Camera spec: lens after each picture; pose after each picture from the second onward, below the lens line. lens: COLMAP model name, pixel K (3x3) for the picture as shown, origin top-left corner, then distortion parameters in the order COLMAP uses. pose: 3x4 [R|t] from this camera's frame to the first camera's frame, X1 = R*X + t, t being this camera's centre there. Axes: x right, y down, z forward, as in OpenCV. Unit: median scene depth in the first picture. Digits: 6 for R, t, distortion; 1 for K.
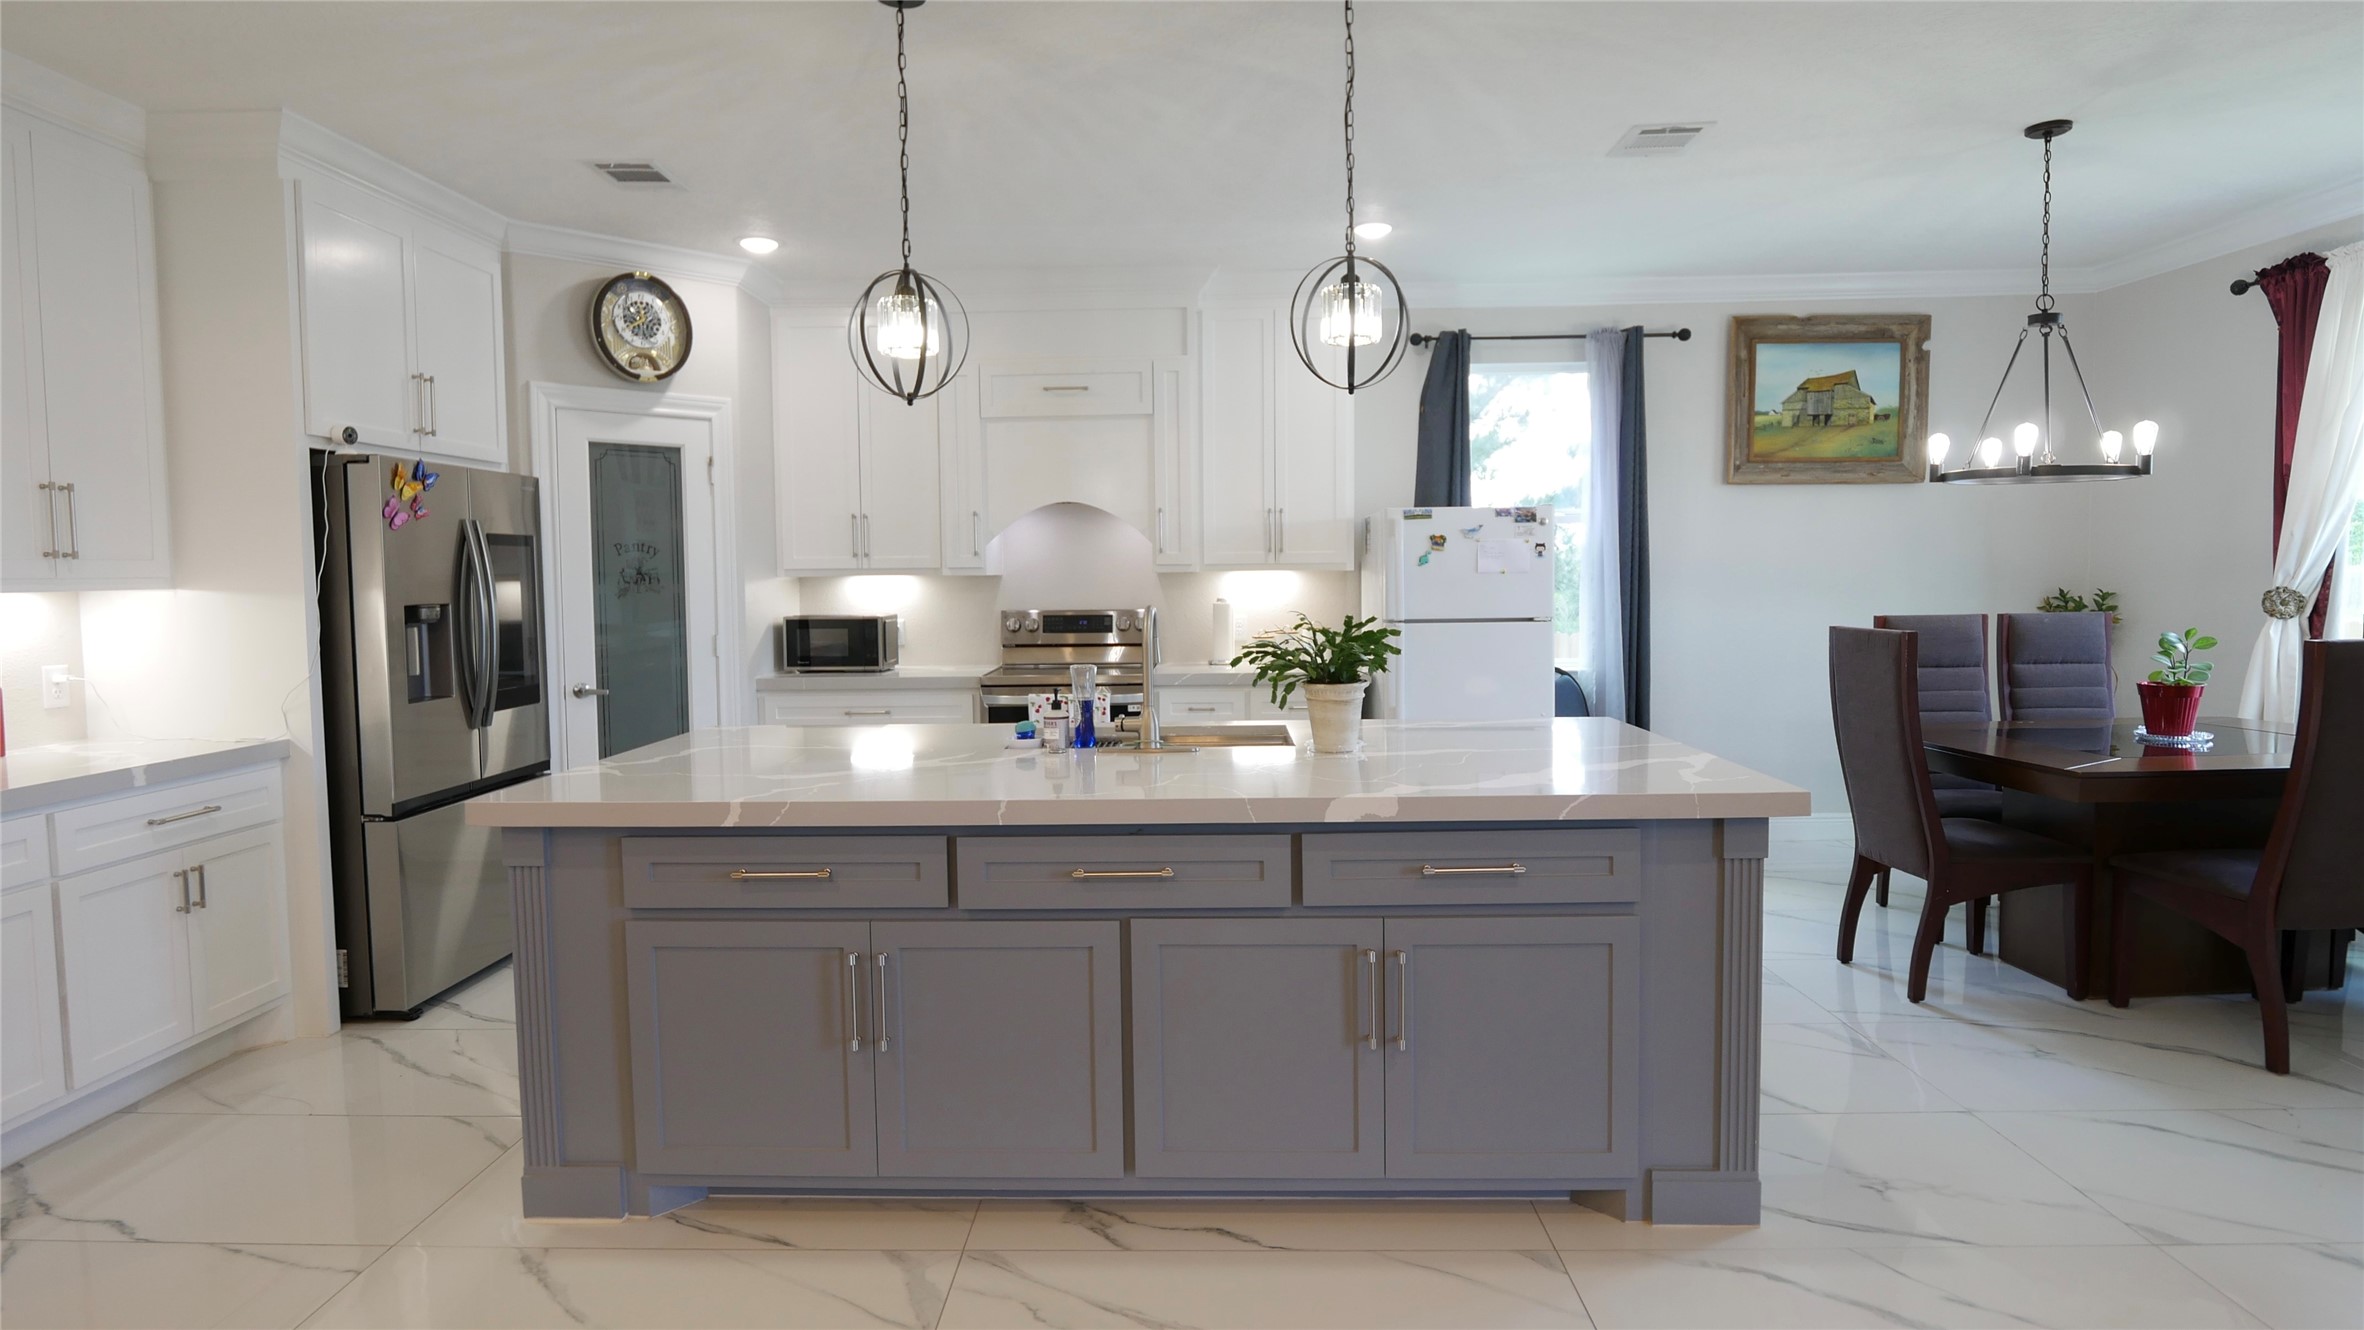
lens RADIAL K [[1175.3, 0, 1153.8], [0, 1175.3, 627.7], [0, 0, 1]] dist [0.002122, 0.000269]
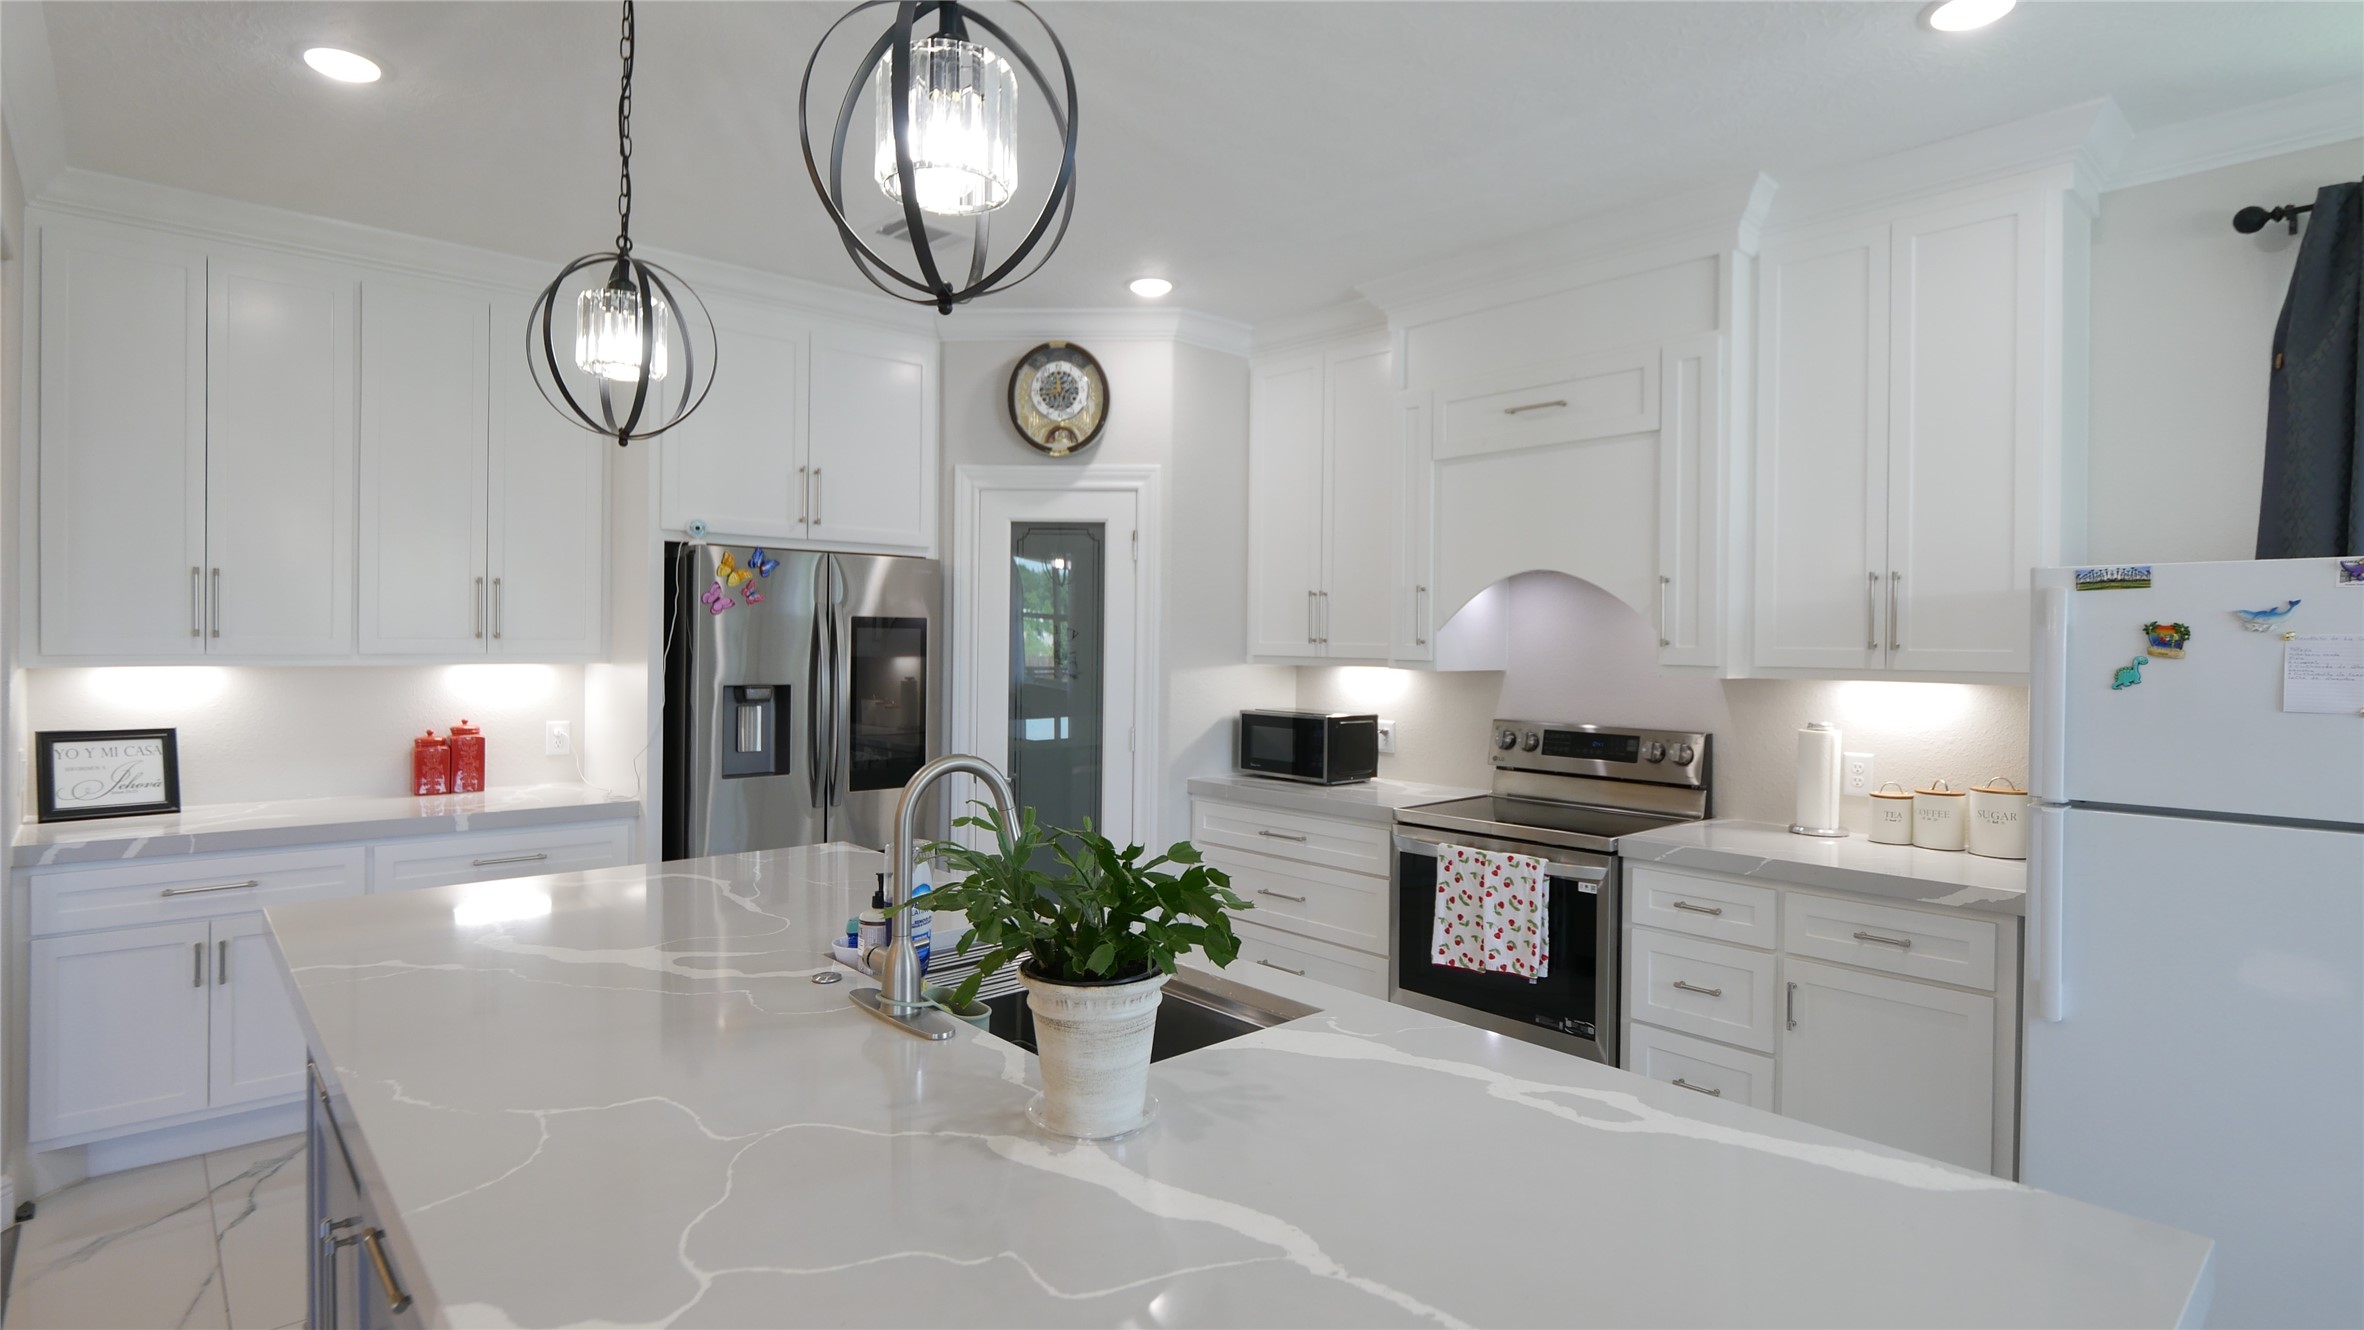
lens RADIAL K [[1157.0, 0, 1169.6], [0, 1157.0, 650.5], [0, 0, 1]] dist [-0.009890, -0.000977]
pose [[0.693670, 0.025144, -0.719854, 0.337404], [-0.056252, 0.998229, -0.019339, -0.043547], [0.718093, 0.053908, 0.693856, 0.473887]]
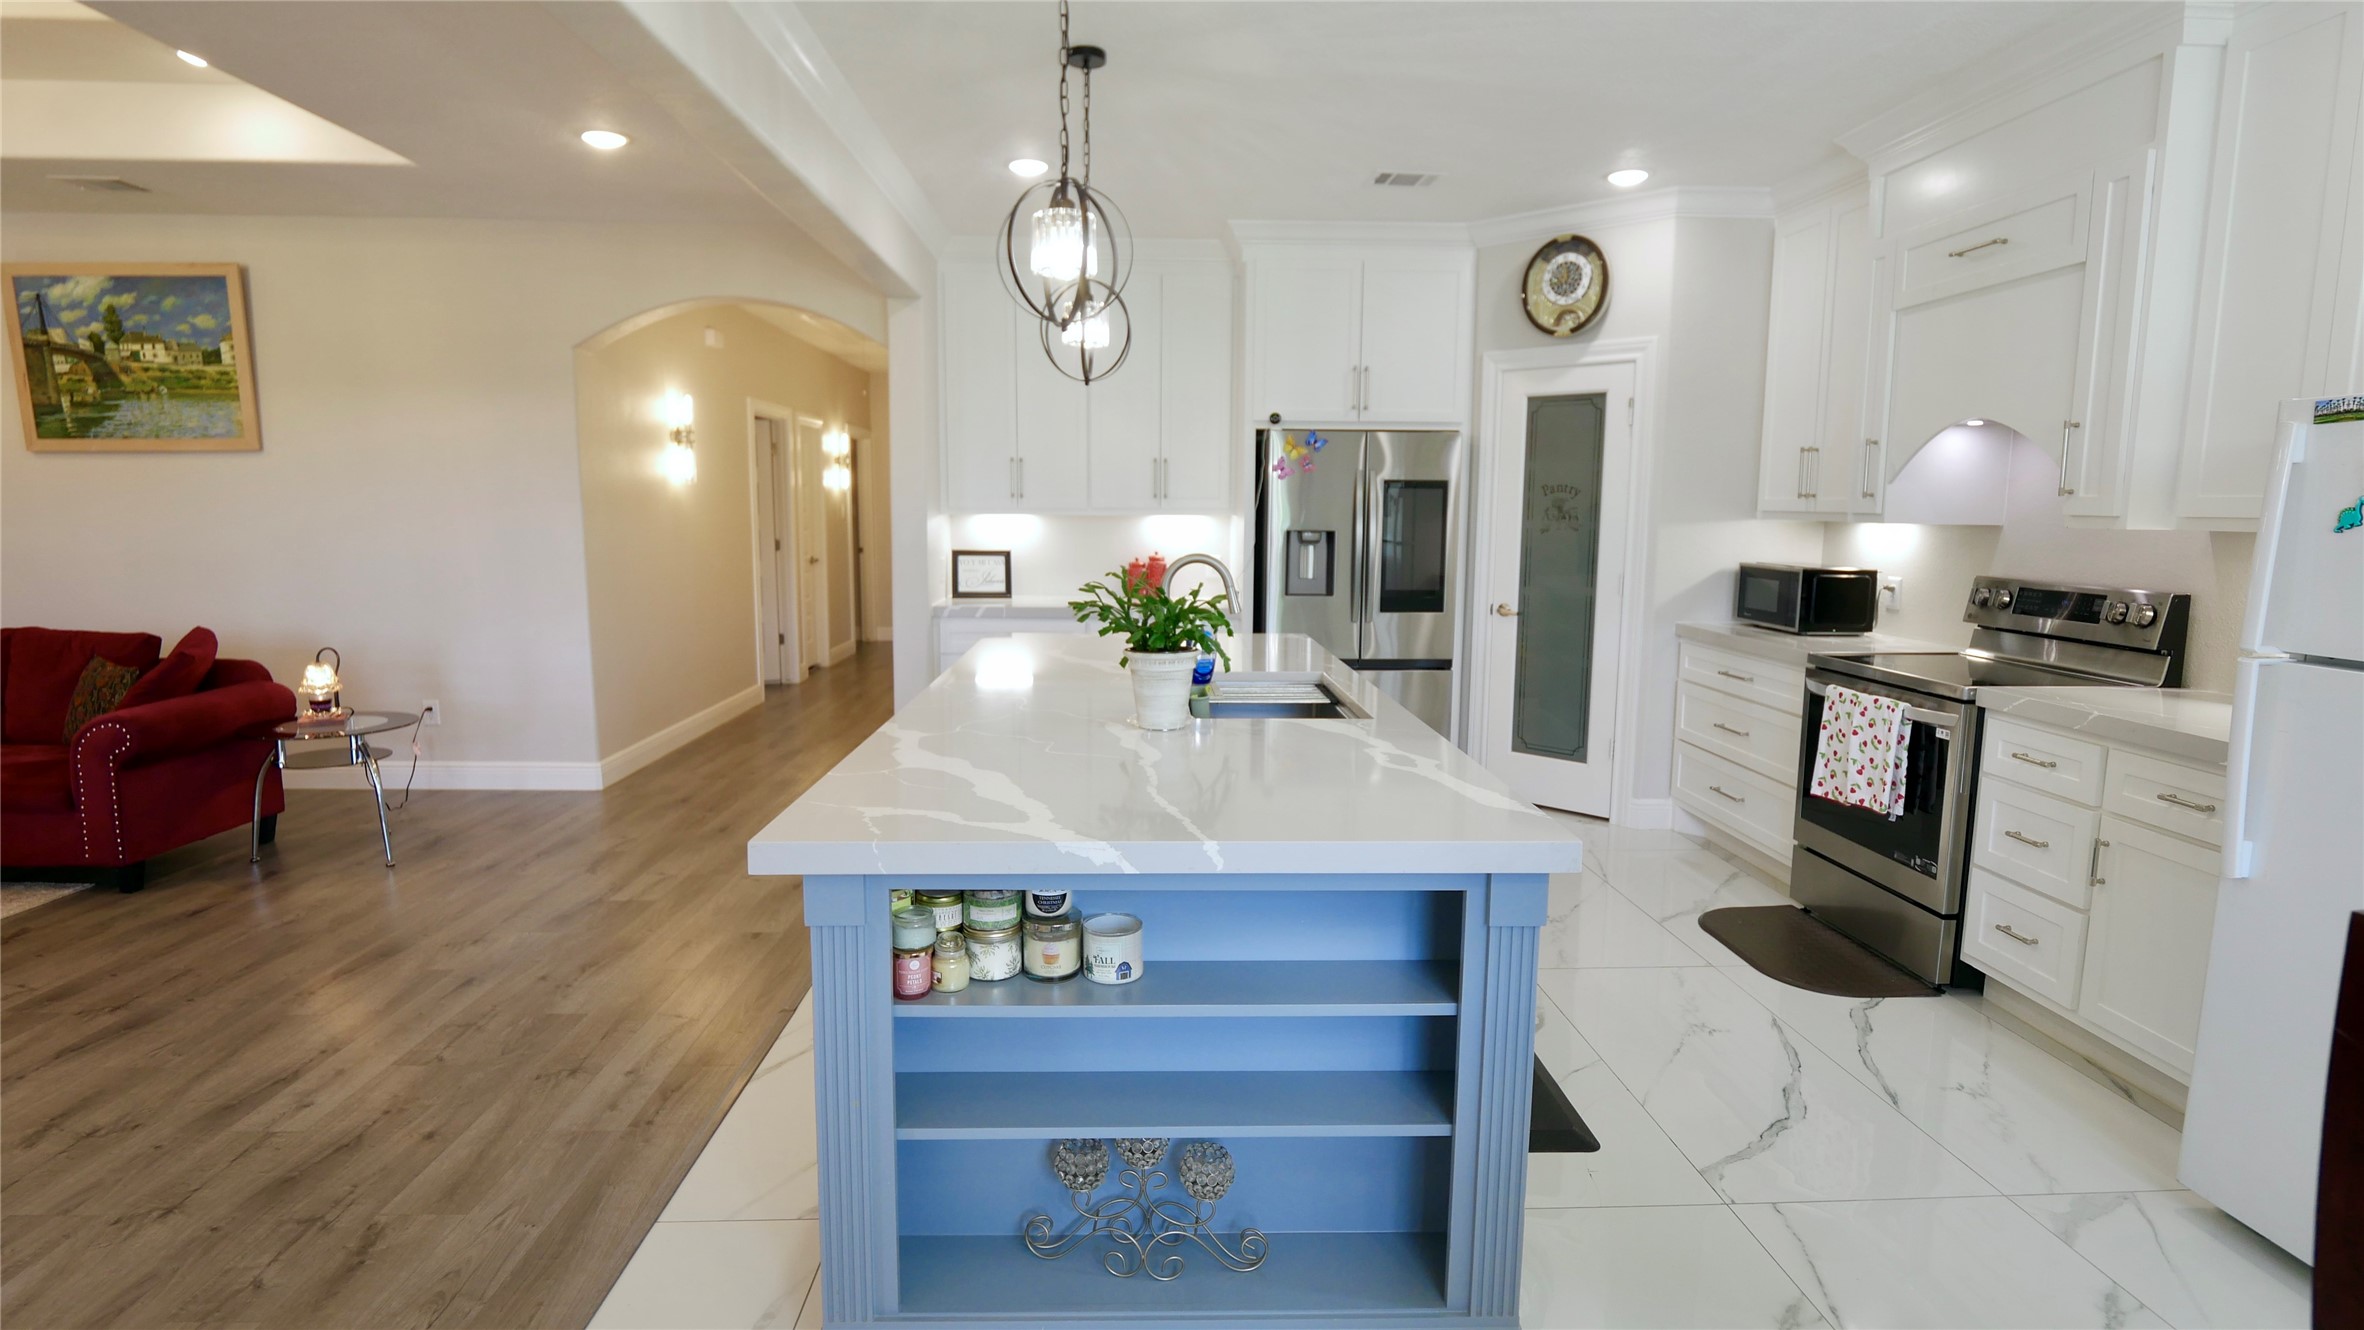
lens RADIAL K [[1131.3, 0, 1178.7], [0, 1131.3, 645.8], [0, 0, 1]] dist [-0.013665, 0.000062]
pose [[0.077353, 0.137262, -0.987510, 0.689002], [-0.058635, 0.989389, 0.132930, -0.046932], [0.995278, 0.047620, 0.084580, 0.630287]]
